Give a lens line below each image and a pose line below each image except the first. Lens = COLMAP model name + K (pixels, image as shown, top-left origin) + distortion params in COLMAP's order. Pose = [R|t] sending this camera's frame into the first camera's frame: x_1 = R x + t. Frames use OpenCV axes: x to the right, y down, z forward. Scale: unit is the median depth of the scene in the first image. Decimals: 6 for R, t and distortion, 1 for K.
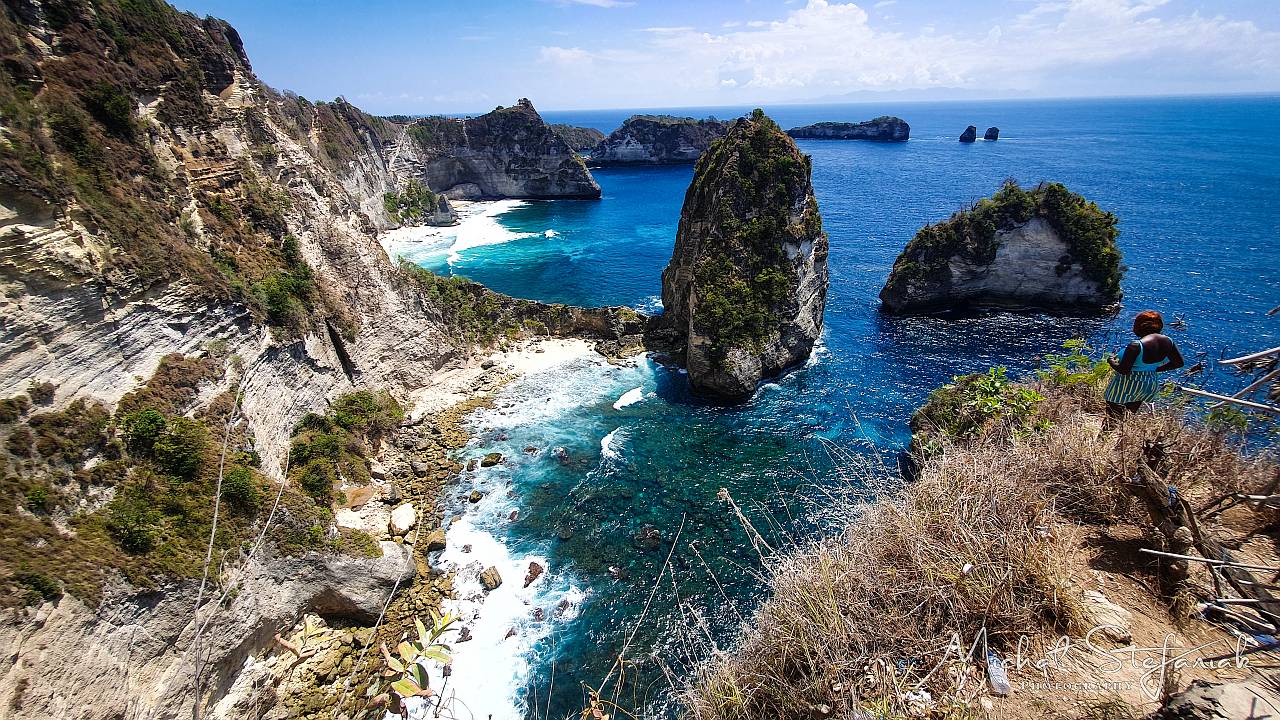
lens RADIAL K [[517.1, 0, 651.1], [0, 517.1, 364.0], [0, 0, 1]] dist [0.002697, -0.000004]
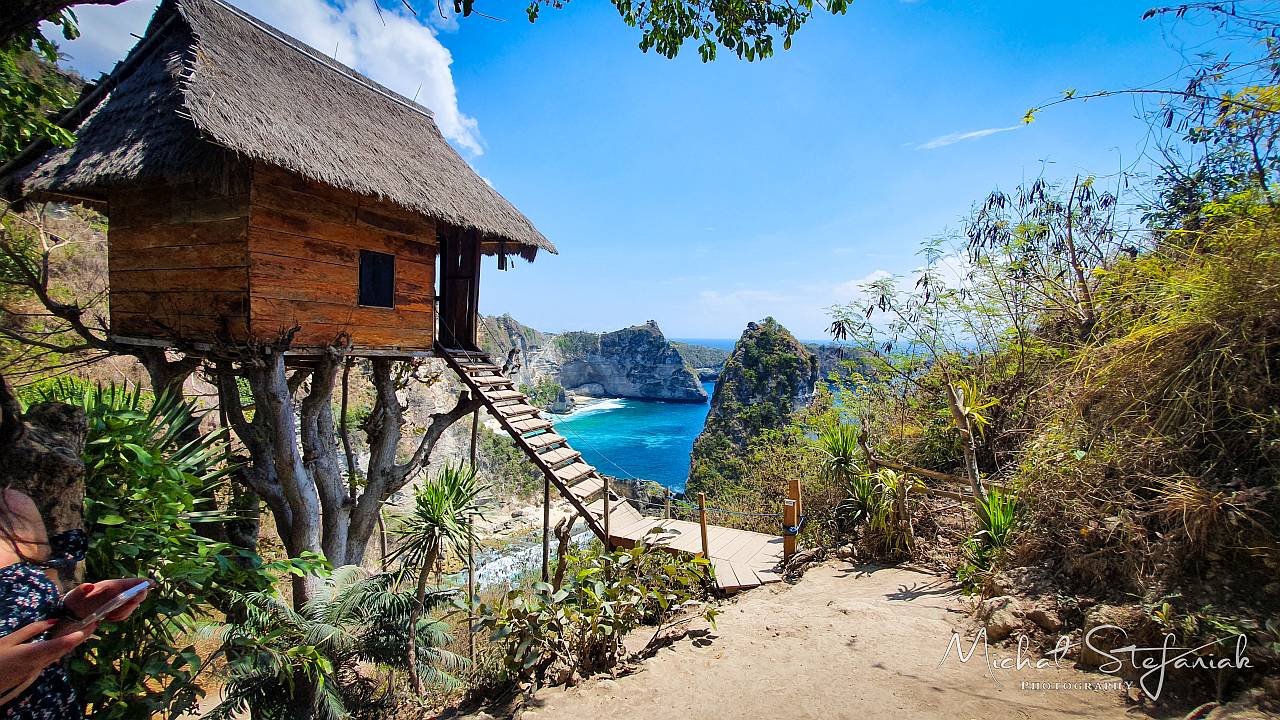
lens RADIAL K [[520.5, 0, 653.3], [0, 520.5, 369.3], [0, 0, 1]] dist [0.000122, 0.000020]
pose [[0.957600, 0.051479, -0.283464, 0.281560], [-0.157896, 0.916756, -0.366916, 0.083521], [0.240979, 0.396117, 0.886014, -0.048593]]
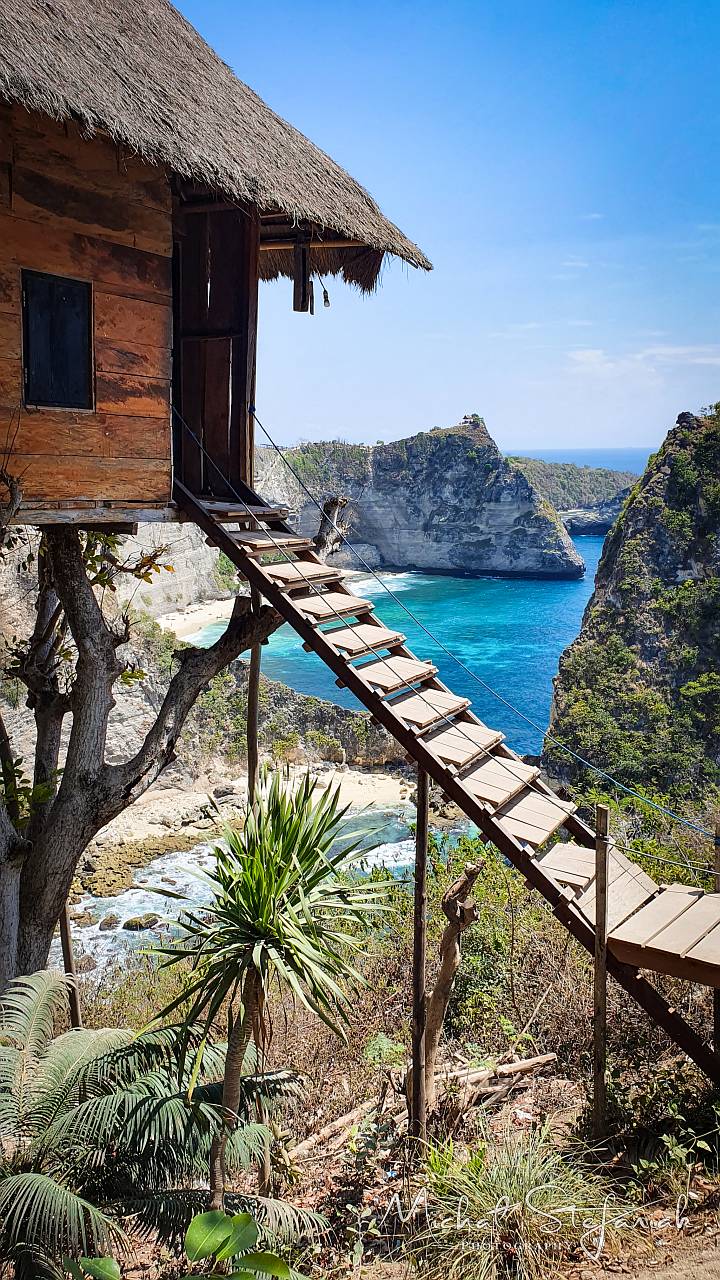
lens RADIAL K [[1005.8, 0, 362.1], [0, 1005.8, 627.7], [0, 0, 1]] dist [0.135934, -0.309285]
pose [[0.921550, 0.080932, -0.379732, 0.272464], [-0.183959, 0.952302, -0.243475, 0.081126], [0.341914, 0.294230, 0.892482, -0.044780]]
